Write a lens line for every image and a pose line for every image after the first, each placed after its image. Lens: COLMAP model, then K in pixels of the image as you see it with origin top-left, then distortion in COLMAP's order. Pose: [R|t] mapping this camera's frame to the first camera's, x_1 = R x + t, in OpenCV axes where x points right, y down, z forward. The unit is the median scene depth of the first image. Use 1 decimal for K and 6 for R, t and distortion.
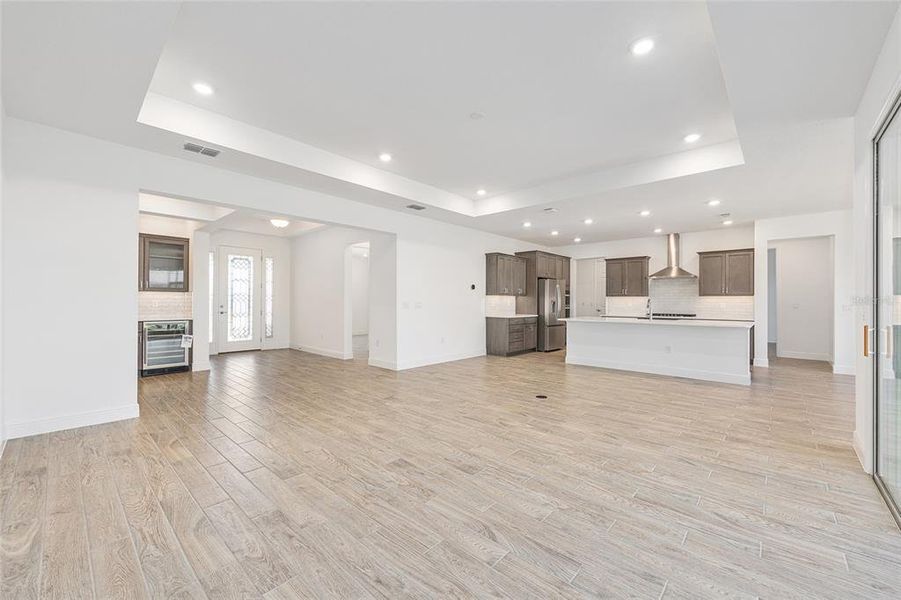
lens RADIAL K [[363.0, 0, 446.9], [0, 363.0, 300.0], [0, 0, 1]] dist [0.011275, 0.000355]
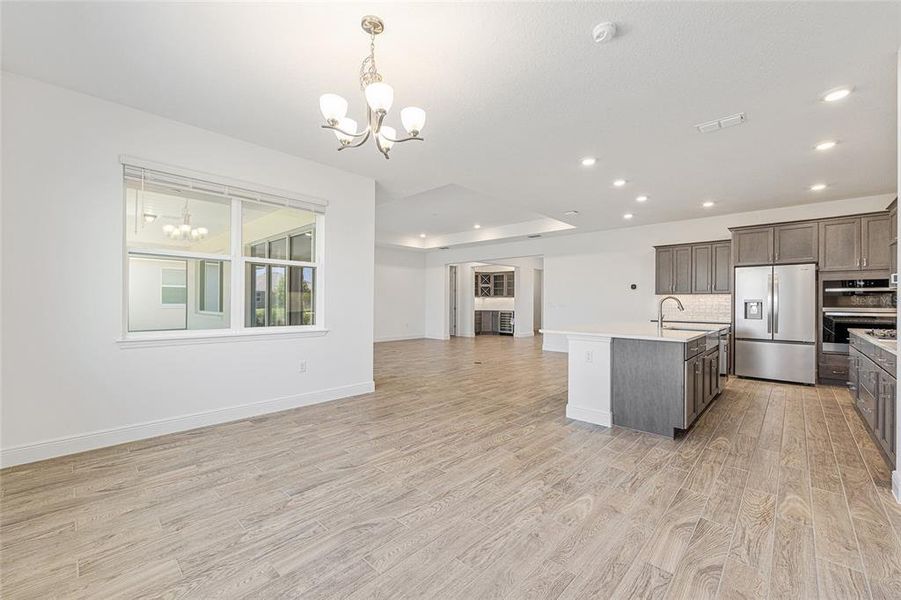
lens RADIAL K [[363.0, 0, 453.9], [0, 363.0, 301.3], [0, 0, 1]] dist [0.011275, 0.000355]
pose [[-0.013431, -0.003426, -0.999904, 1.326926], [-0.000860, 0.999994, -0.003415, 0.007163], [0.999909, 0.000814, -0.013433, 0.701697]]
